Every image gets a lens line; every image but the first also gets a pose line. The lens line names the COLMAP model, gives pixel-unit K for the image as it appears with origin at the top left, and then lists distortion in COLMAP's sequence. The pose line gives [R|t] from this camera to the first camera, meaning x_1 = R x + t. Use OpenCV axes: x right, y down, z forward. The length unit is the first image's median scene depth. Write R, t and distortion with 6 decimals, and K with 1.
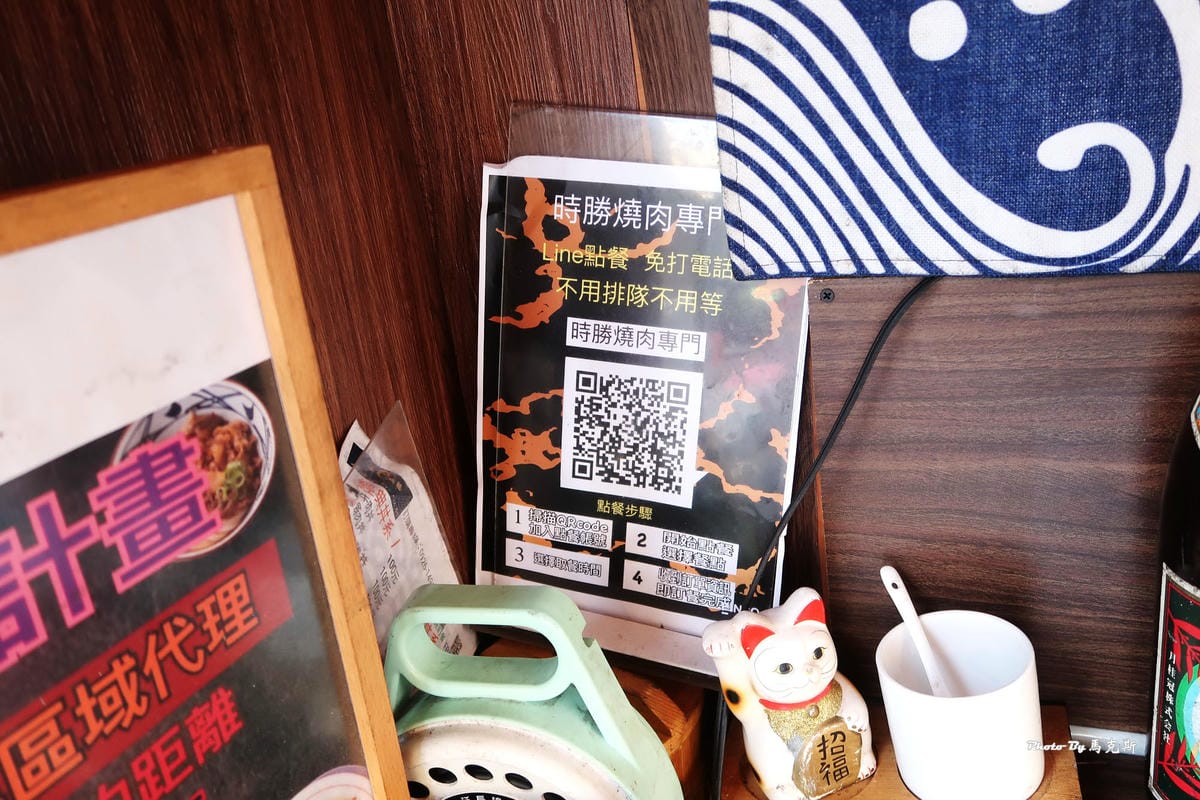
lens RADIAL K [[996.2, 0, 601.0], [0, 996.2, 400.3], [0, 0, 1]] dist [0.005380, 0.001234]
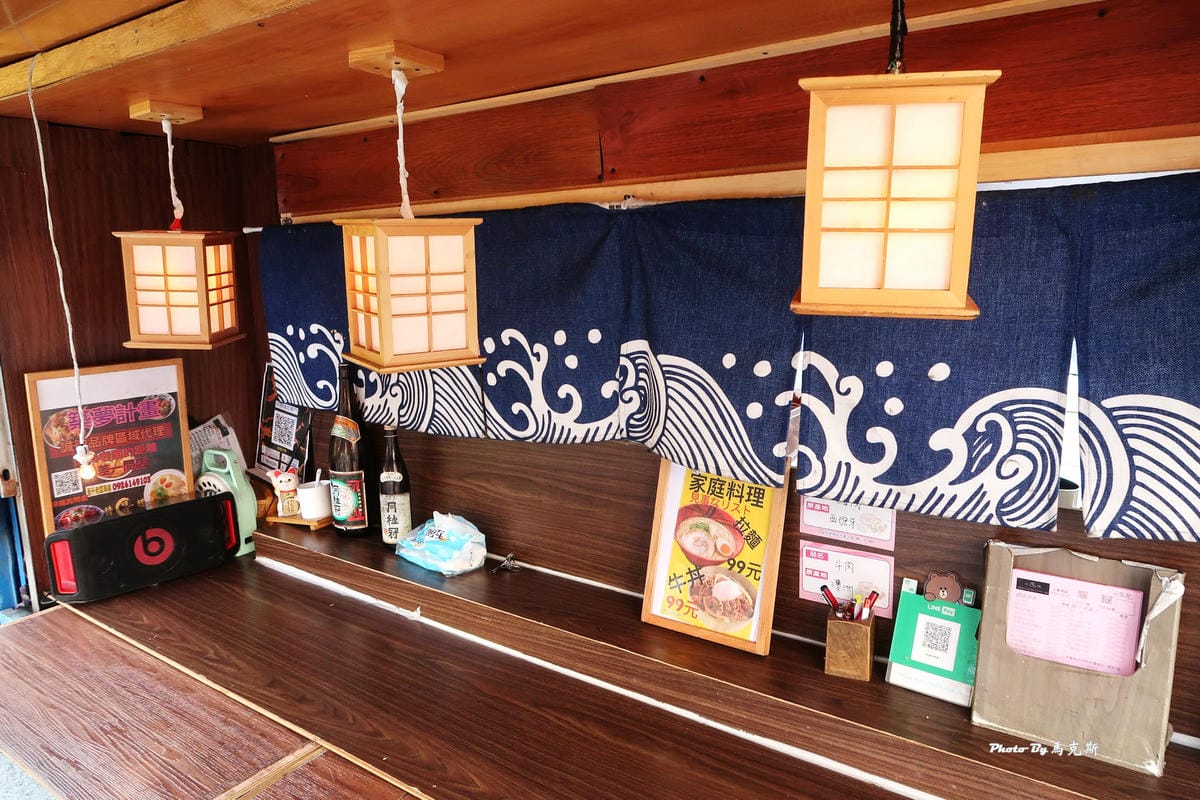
lens RADIAL K [[817.3, 0, 600.6], [0, 817.3, 403.4], [0, 0, 1]] dist [-0.002198, -0.000651]
pose [[0.960666, 0.163491, -0.224479, 2.134442], [-0.194107, 0.973395, -0.121754, 0.085726], [0.198601, 0.160538, 0.966843, -2.135508]]
